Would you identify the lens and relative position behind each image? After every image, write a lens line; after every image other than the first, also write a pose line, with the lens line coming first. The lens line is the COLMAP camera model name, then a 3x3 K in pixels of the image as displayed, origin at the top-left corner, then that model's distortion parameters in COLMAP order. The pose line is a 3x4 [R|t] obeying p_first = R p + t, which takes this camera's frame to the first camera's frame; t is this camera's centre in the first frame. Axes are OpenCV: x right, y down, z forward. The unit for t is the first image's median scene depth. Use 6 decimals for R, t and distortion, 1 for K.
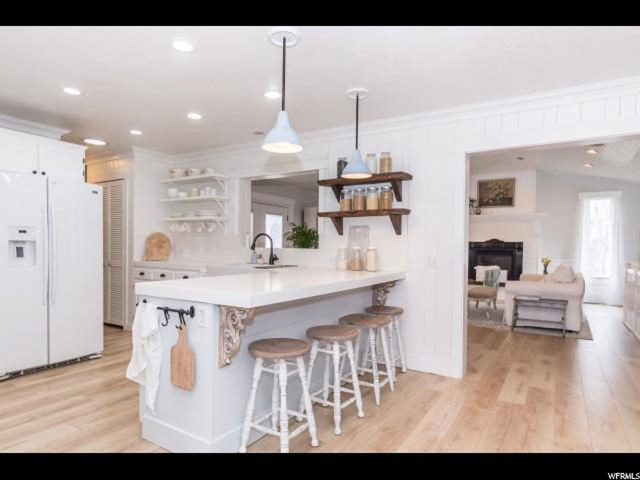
lens RADIAL K [[390.1, 0, 305.2], [0, 390.1, 249.3], [0, 0, 1]] dist [-0.010517, -0.000124]
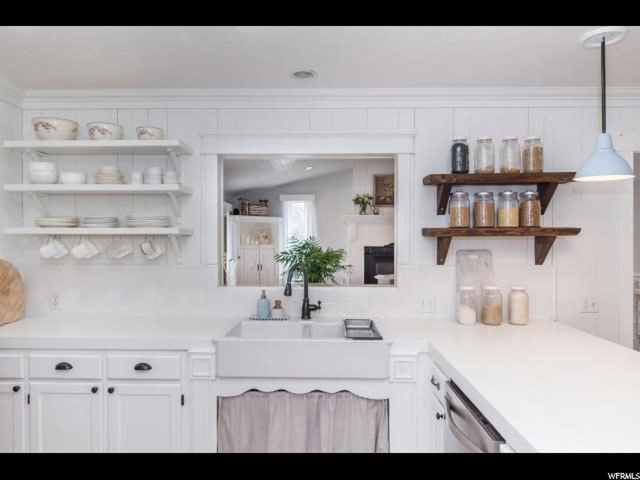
lens RADIAL K [[460.8, 0, 318.1], [0, 460.8, 242.6], [0, 0, 1]] dist [-0.007393, 0.003903]
pose [[0.846518, -0.015949, 0.532122, -0.359744], [0.016612, 0.999856, 0.003542, -0.060576], [-0.532101, 0.005841, 0.846660, 0.382562]]
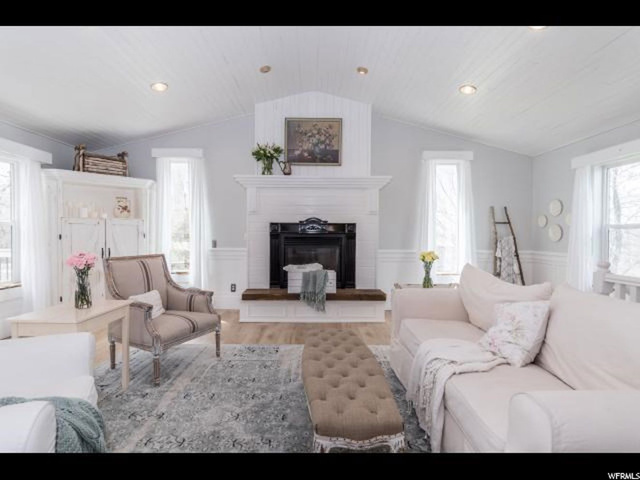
lens RADIAL K [[331.5, 0, 315.6], [0, 331.5, 238.7], [0, 0, 1]] dist [0.002731, -0.001479]
pose [[0.823292, -0.021556, 0.567209, 0.354088], [0.013523, 0.999740, 0.018366, -0.007721], [-0.567457, -0.007450, 0.823369, 1.020381]]
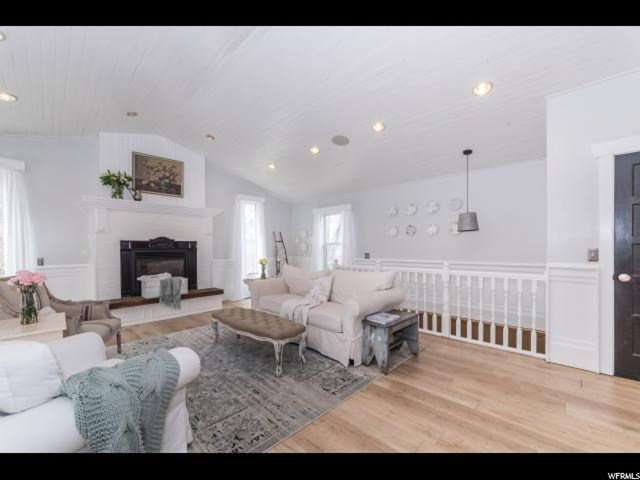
lens RADIAL K [[270.1, 0, 318.4], [0, 270.1, 249.7], [0, 0, 1]] dist [-0.004150, -0.000041]
pose [[0.165917, -0.028066, 0.985740, 0.047486], [0.019565, 0.999492, 0.025165, -0.016708], [-0.985946, 0.015111, 0.166382, 1.086999]]
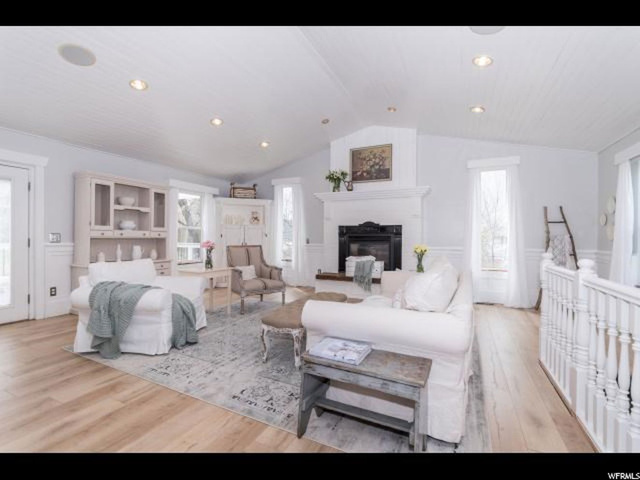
lens RADIAL K [[299.5, 0, 316.3], [0, 299.5, 239.1], [0, 0, 1]] dist [0.002478, 0.000731]
pose [[0.991427, -0.012003, 0.130113, 0.528424], [0.012138, 0.999926, -0.000239, 0.012824], [-0.130100, 0.001816, 0.991499, 0.724288]]
